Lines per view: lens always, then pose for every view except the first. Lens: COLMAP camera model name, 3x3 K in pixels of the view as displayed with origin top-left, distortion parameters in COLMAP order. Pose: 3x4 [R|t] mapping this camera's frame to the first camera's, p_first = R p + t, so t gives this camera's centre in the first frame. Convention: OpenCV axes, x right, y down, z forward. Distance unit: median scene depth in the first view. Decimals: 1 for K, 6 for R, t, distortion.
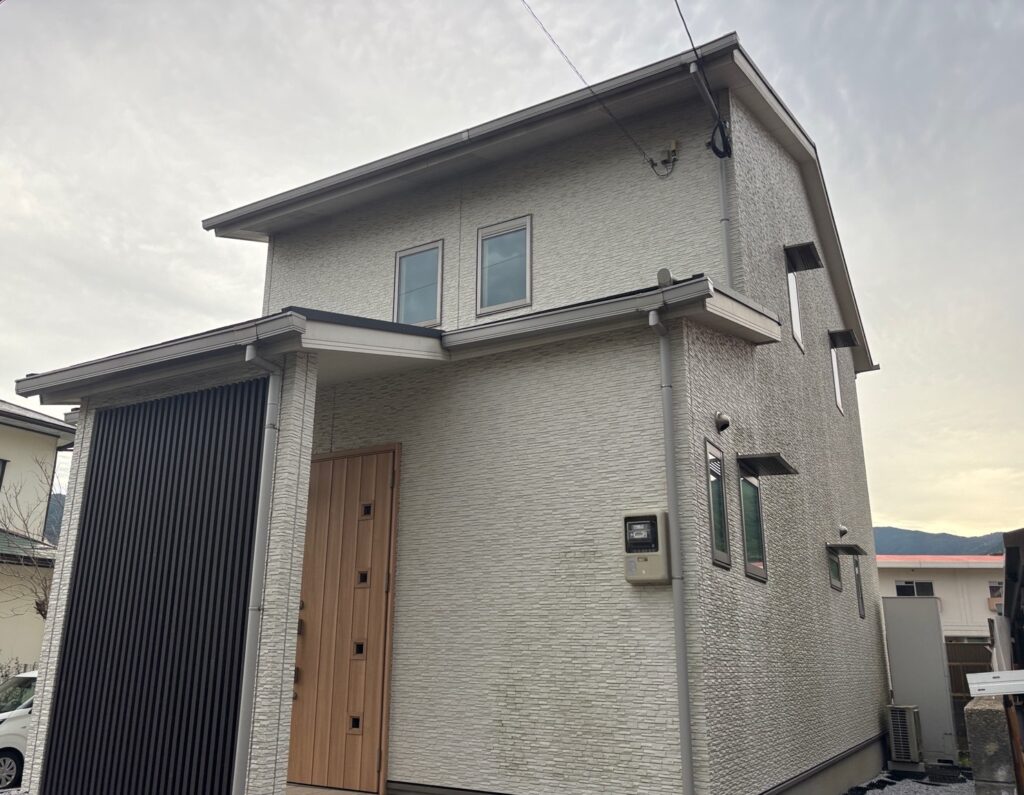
lens RADIAL K [[846.6, 0, 459.9], [0, 846.6, 405.1], [0, 0, 1]] dist [-0.001615, 0.000276]
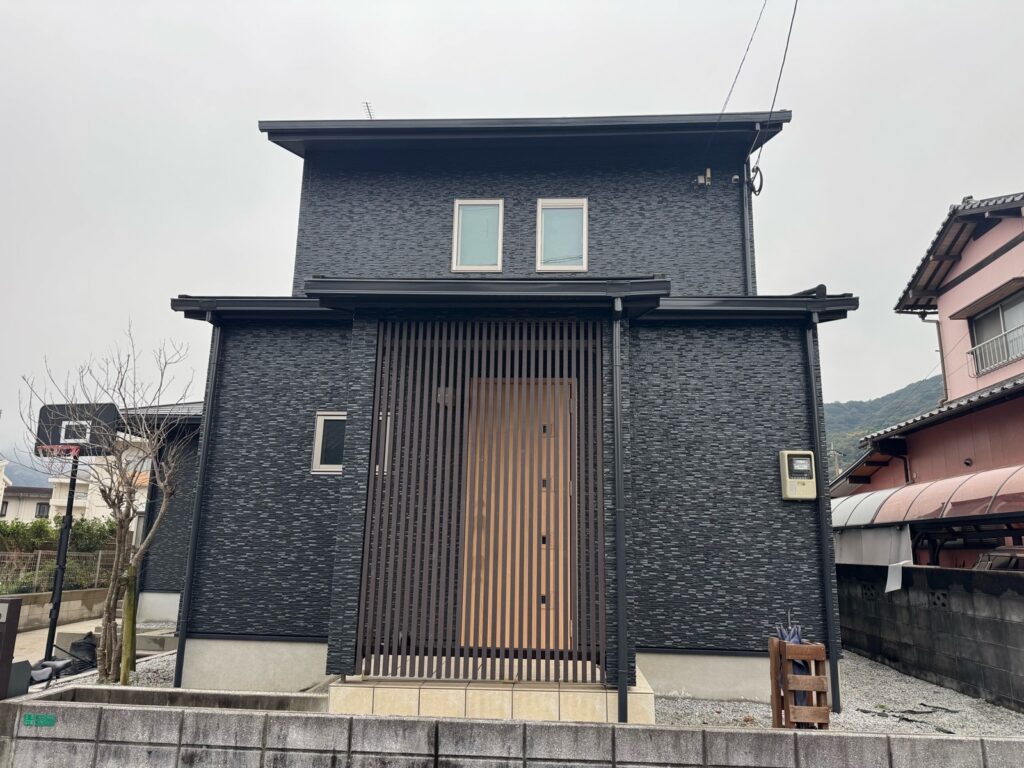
lens RADIAL K [[725.2, 0, 512.0], [0, 725.2, 384.0], [0, 0, 1]] dist [-0.000174, -0.006036]
pose [[0.882963, 0.105977, 0.457323, -0.540868], [-0.138126, 0.989711, 0.037333, 0.023790], [-0.448662, -0.096132, 0.888516, 0.091127]]
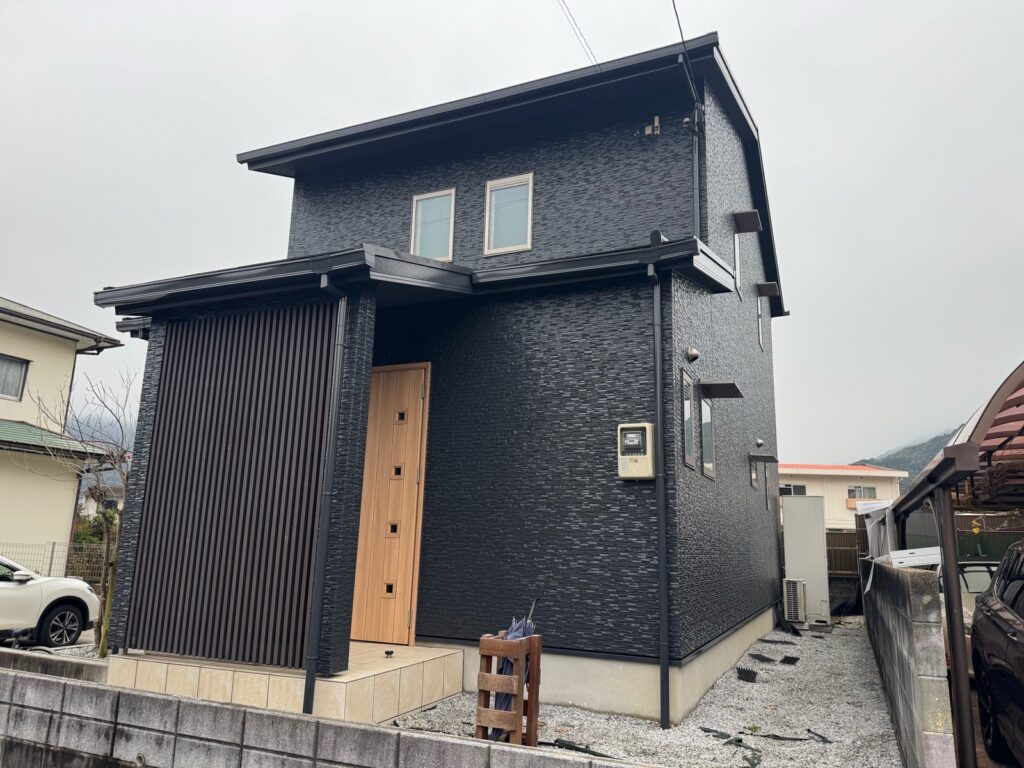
lens RADIAL K [[723.2, 0, 512.0], [0, 723.2, 384.0], [0, 0, 1]] dist [0.040526, -0.050136]
pose [[0.991563, 0.035450, 0.124687, -0.070712], [-0.044792, 0.996330, 0.072942, -0.002512], [-0.121644, -0.077911, 0.989511, -0.028160]]
